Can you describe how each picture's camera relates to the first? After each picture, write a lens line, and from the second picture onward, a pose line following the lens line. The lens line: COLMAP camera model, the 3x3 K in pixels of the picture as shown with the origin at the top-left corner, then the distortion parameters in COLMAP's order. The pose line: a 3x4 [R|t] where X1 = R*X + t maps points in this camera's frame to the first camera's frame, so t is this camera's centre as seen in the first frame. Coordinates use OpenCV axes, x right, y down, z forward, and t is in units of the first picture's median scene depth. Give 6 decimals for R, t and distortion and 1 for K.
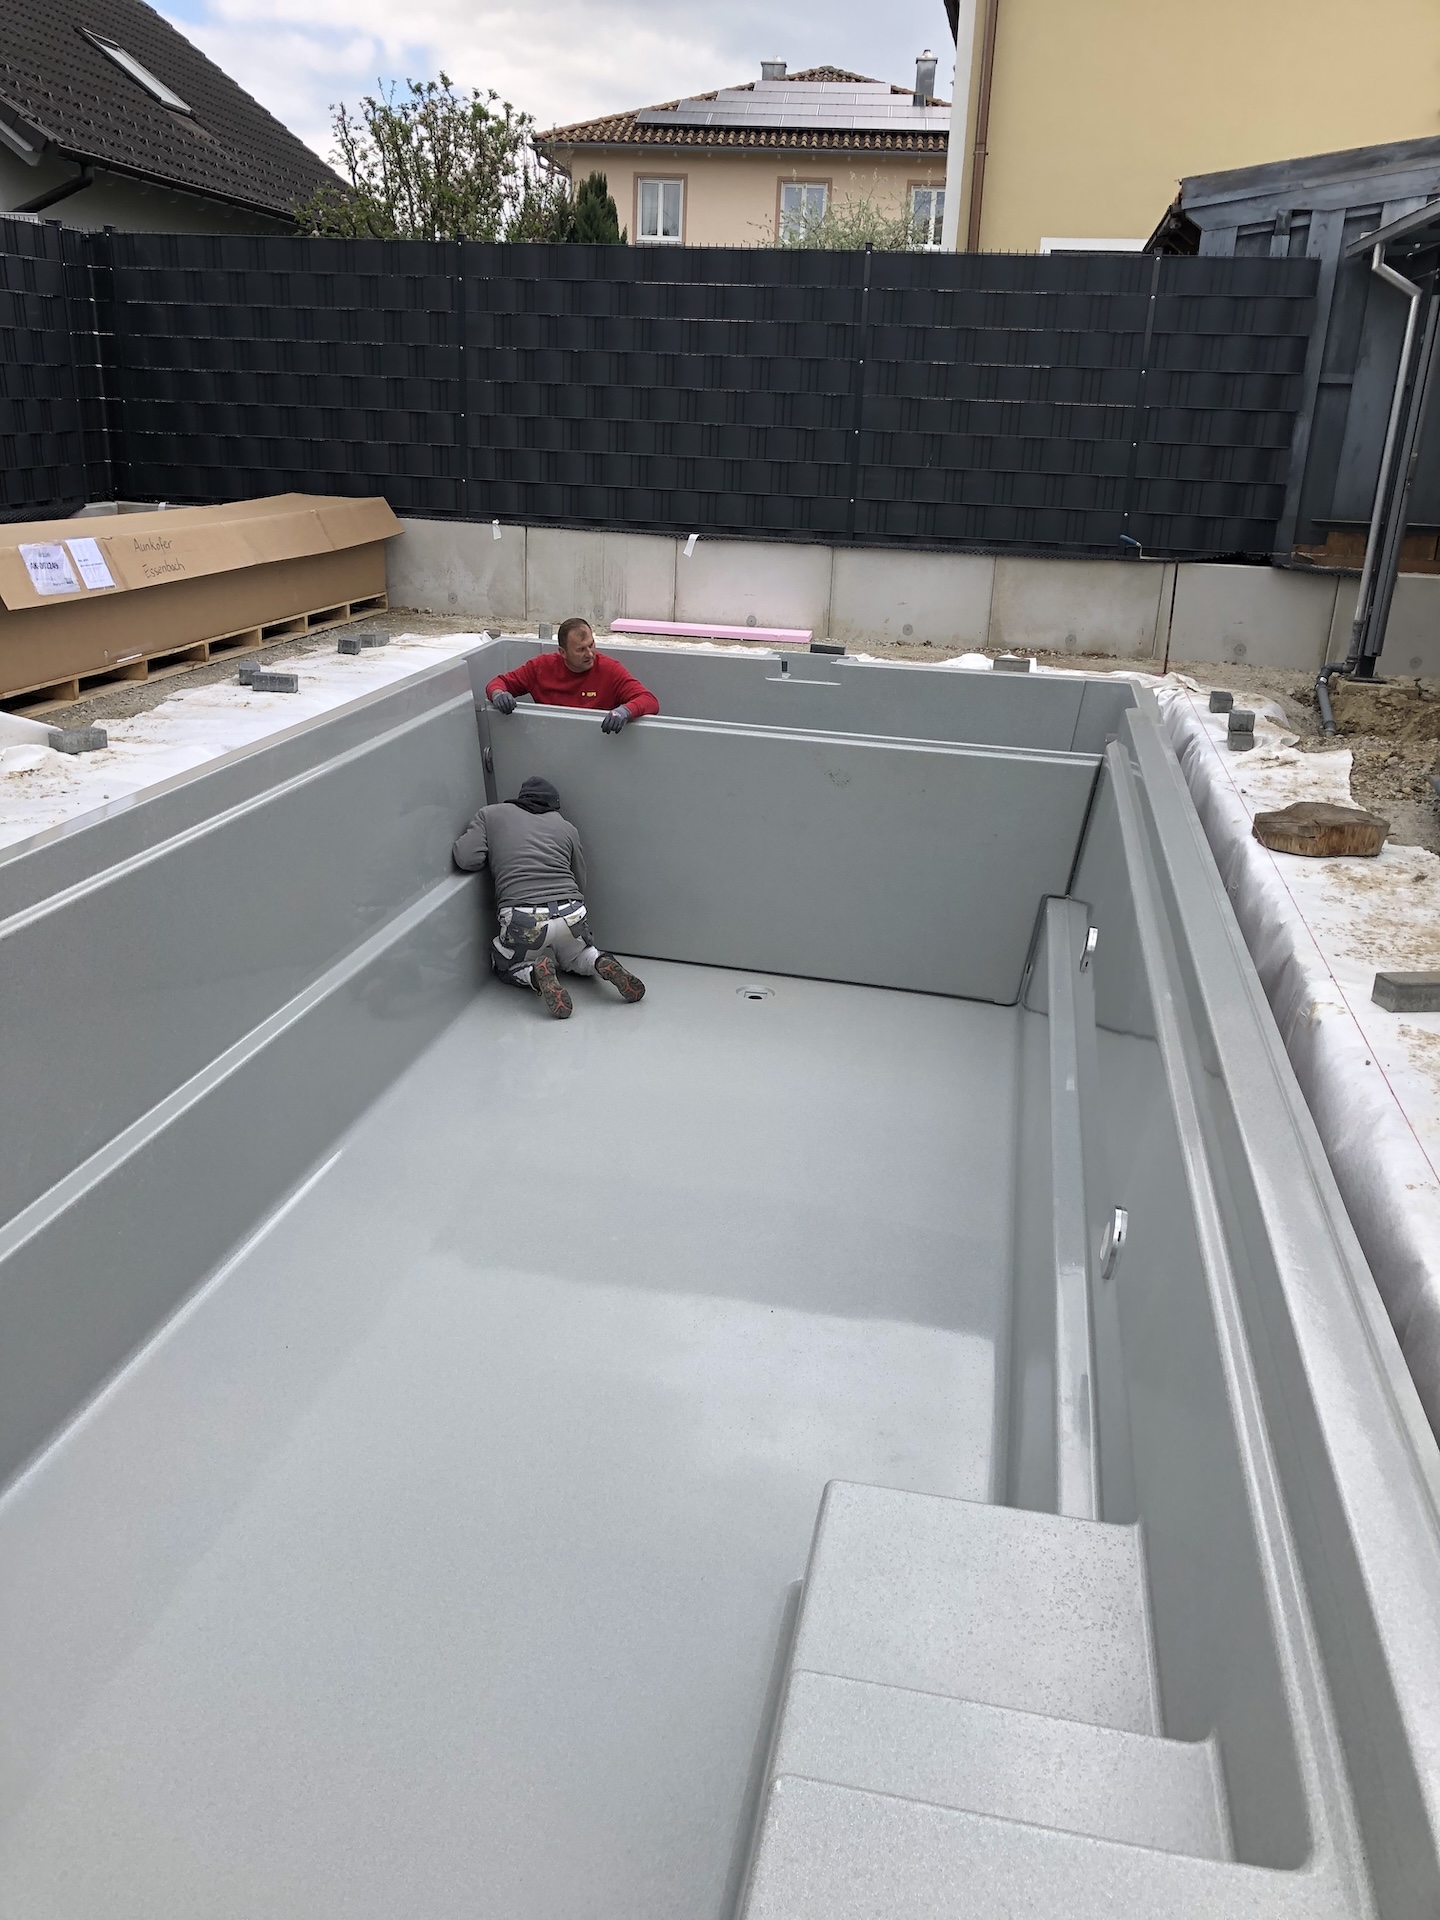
lens RADIAL K [[1559.3, 0, 706.5], [0, 1559.3, 975.4], [0, 0, 1]] dist [0.009684, -0.010517]
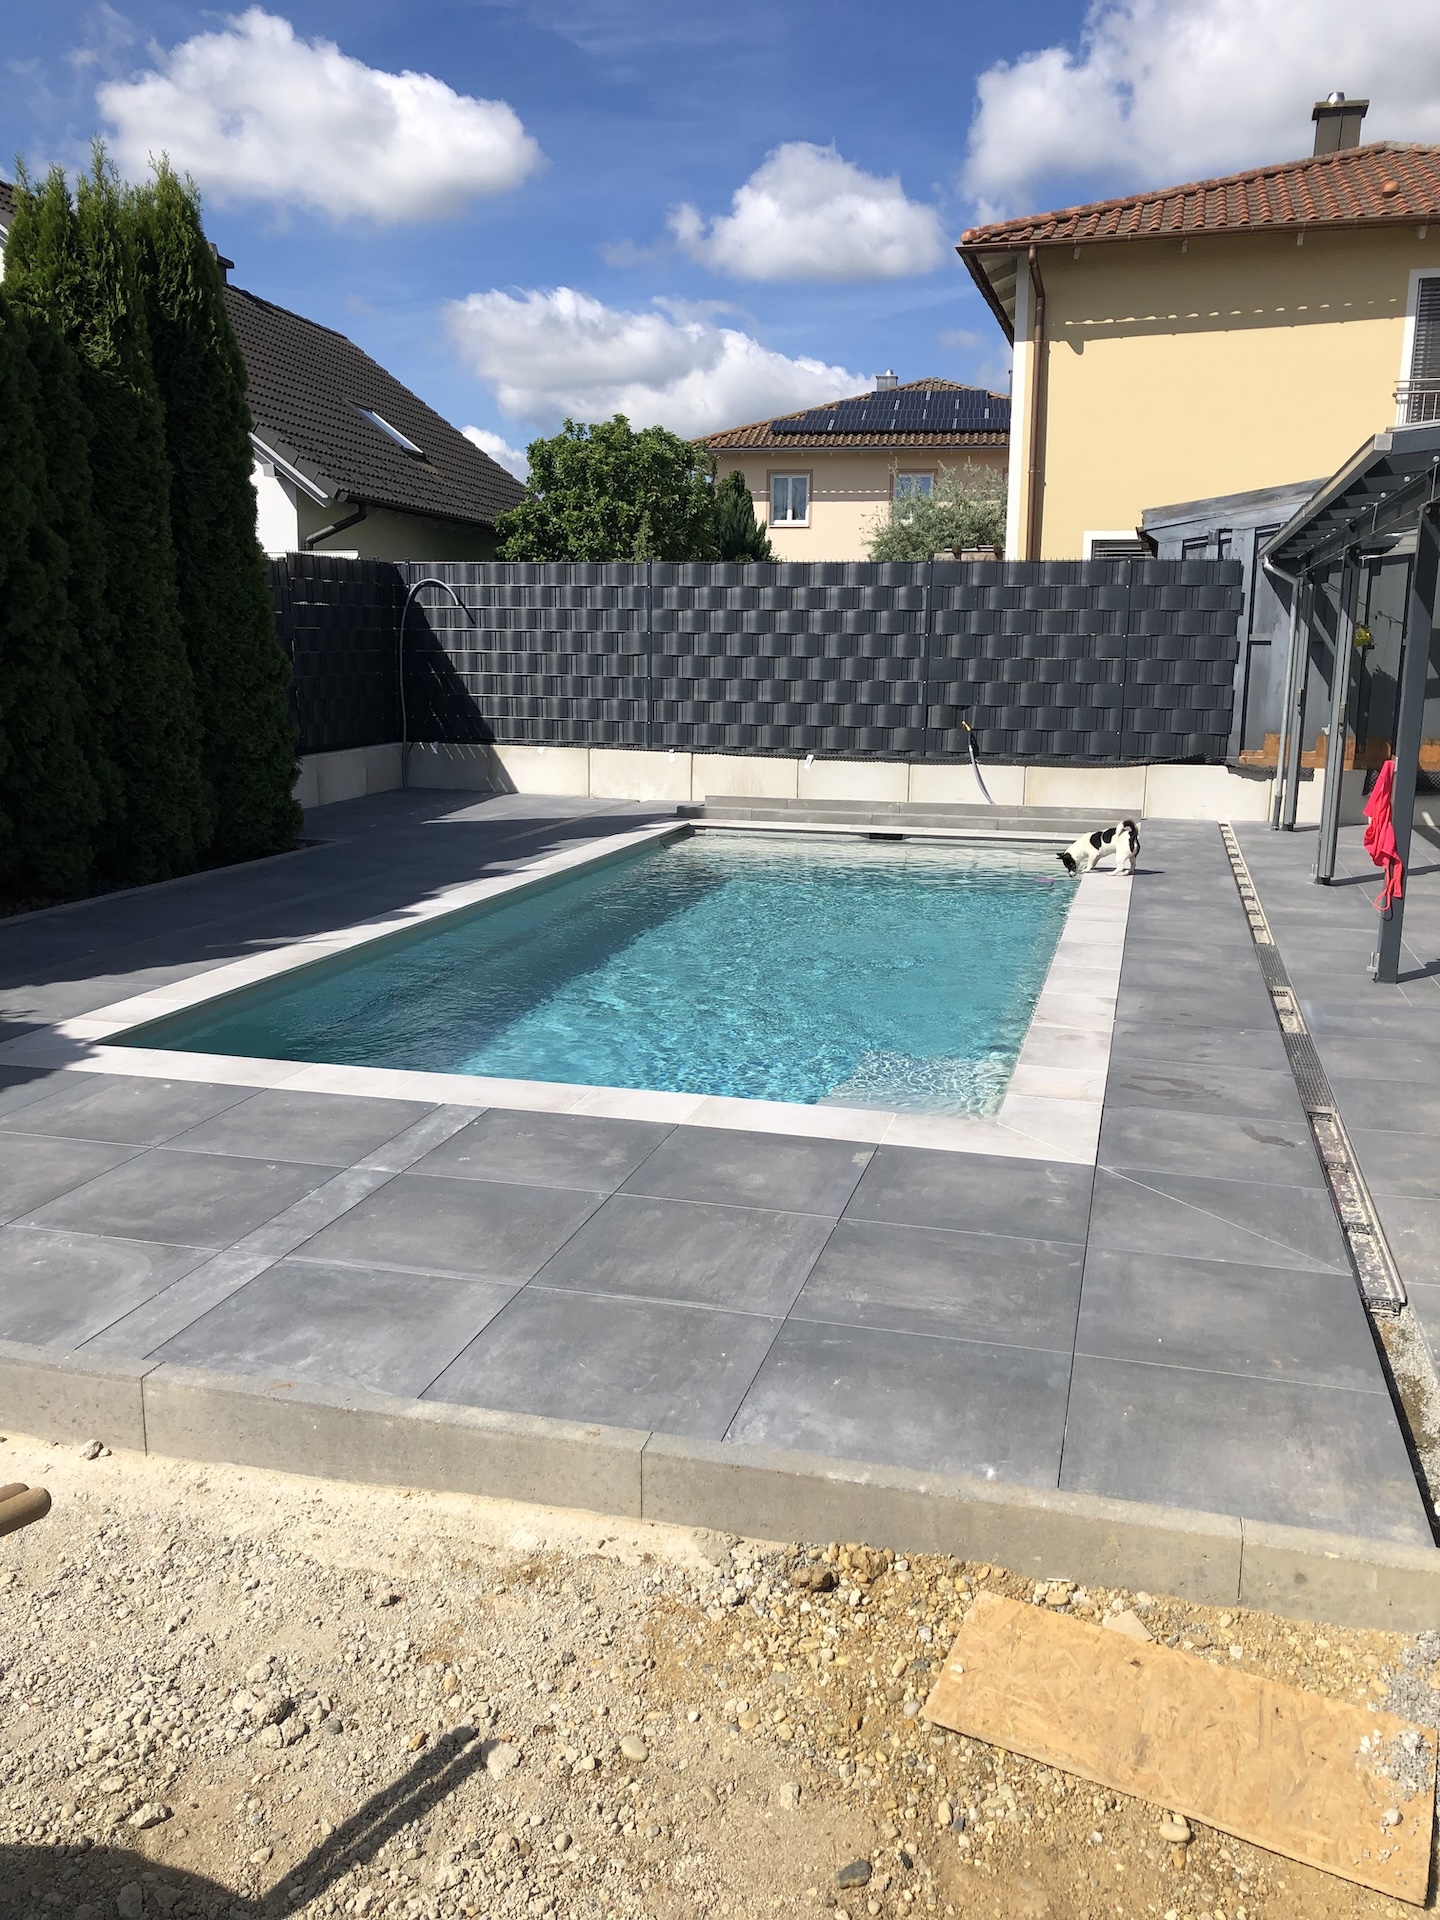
lens RADIAL K [[1550.9, 0, 729.1], [0, 1550.9, 958.5], [0, 0, 1]] dist [0.060985, -0.131619]
pose [[0.997404, -0.011648, -0.071062, 0.017194], [0.000196, 0.987266, -0.159080, 0.135209], [0.072010, 0.158653, 0.984705, -0.396970]]
